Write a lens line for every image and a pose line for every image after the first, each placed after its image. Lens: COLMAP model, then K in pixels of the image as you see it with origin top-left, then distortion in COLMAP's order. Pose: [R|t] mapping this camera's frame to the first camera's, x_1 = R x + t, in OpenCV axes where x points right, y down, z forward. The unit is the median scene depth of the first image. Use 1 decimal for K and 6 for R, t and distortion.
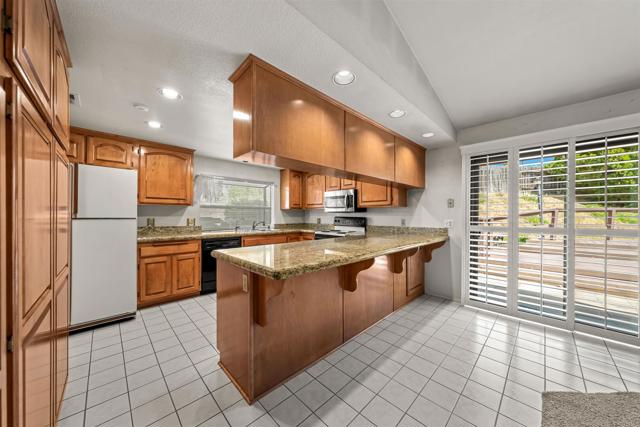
lens RADIAL K [[222.5, 0, 315.9], [0, 222.5, 218.2], [0, 0, 1]] dist [0.005787, 0.000357]
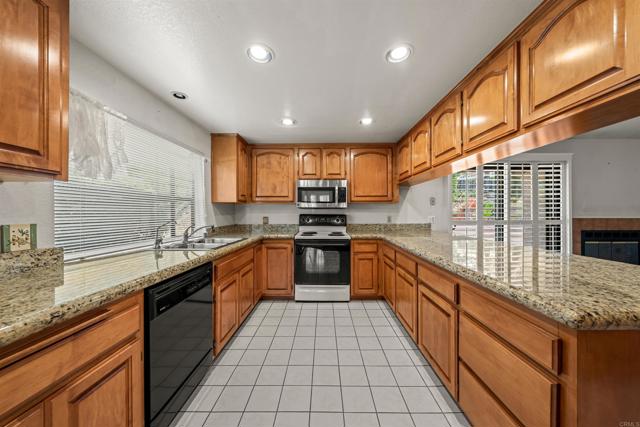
lens RADIAL K [[222.5, 0, 314.7], [0, 222.5, 211.8], [0, 0, 1]] dist [0.005787, 0.000357]
pose [[0.680117, -0.001571, 0.733102, -0.570244], [0.014298, 0.999836, -0.011122, -0.007818], [-0.732965, 0.018046, 0.680027, 0.593680]]
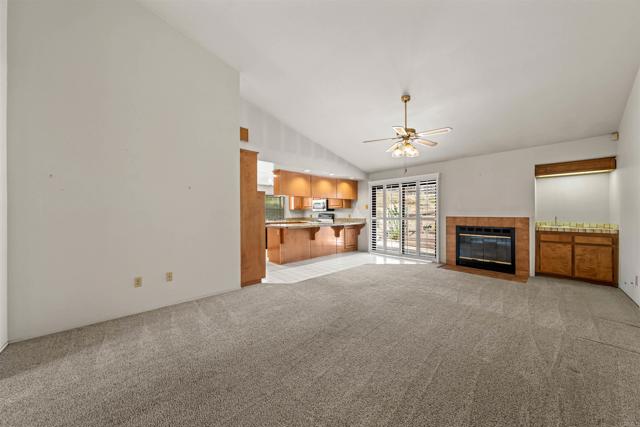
lens RADIAL K [[204.2, 0, 321.9], [0, 204.2, 212.7], [0, 0, 1]] dist [-0.024817, -0.000129]
pose [[0.999912, -0.007892, -0.010703, 0.167140], [0.007727, 0.999851, -0.015415, 0.014902], [0.010823, 0.015331, 0.999824, -0.881410]]
